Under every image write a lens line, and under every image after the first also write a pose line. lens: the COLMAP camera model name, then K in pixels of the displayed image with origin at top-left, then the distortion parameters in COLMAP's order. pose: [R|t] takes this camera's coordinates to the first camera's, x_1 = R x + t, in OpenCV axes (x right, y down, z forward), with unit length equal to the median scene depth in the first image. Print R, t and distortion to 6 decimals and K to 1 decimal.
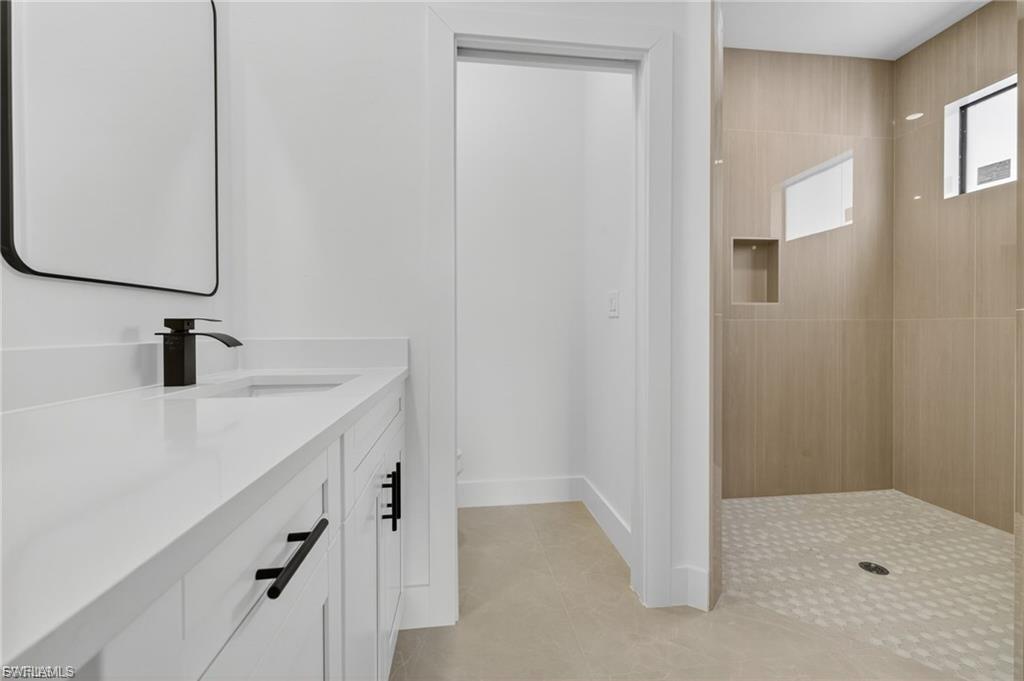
lens RADIAL K [[427.5, 0, 511.4], [0, 427.5, 333.6], [0, 0, 1]] dist [0.001663, 0.000365]
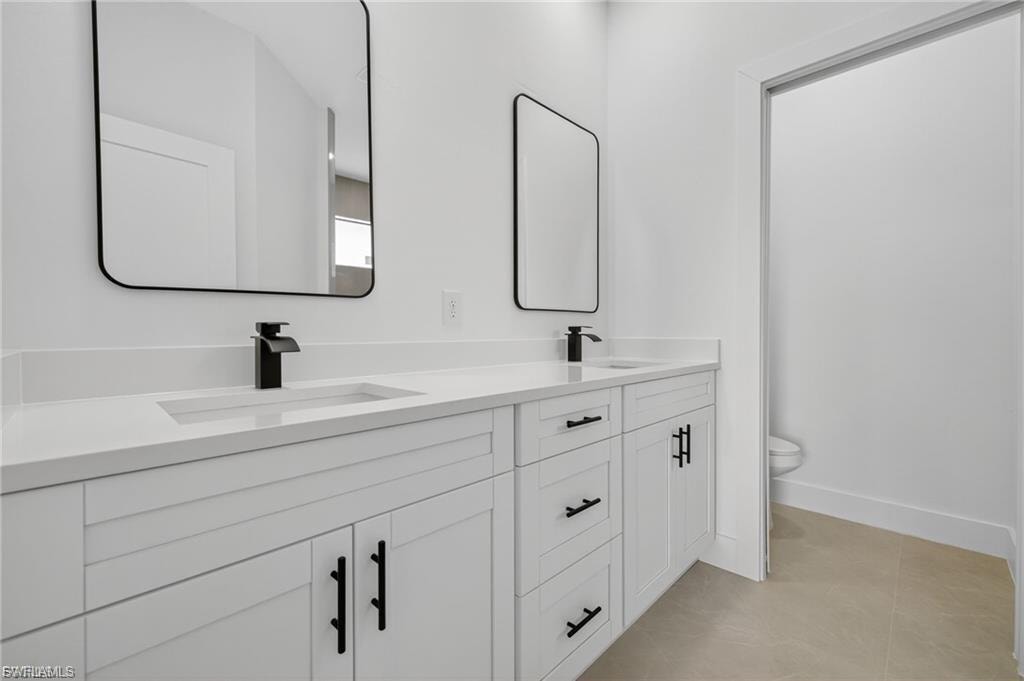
lens RADIAL K [[427.5, 0, 511.4], [0, 427.5, 333.6], [0, 0, 1]] dist [0.001663, 0.000365]
pose [[0.614938, 0.003531, -0.788567, 0.535551], [-0.007254, 0.999973, -0.001179, 0.001554], [0.788542, 0.006445, 0.614947, -0.380092]]
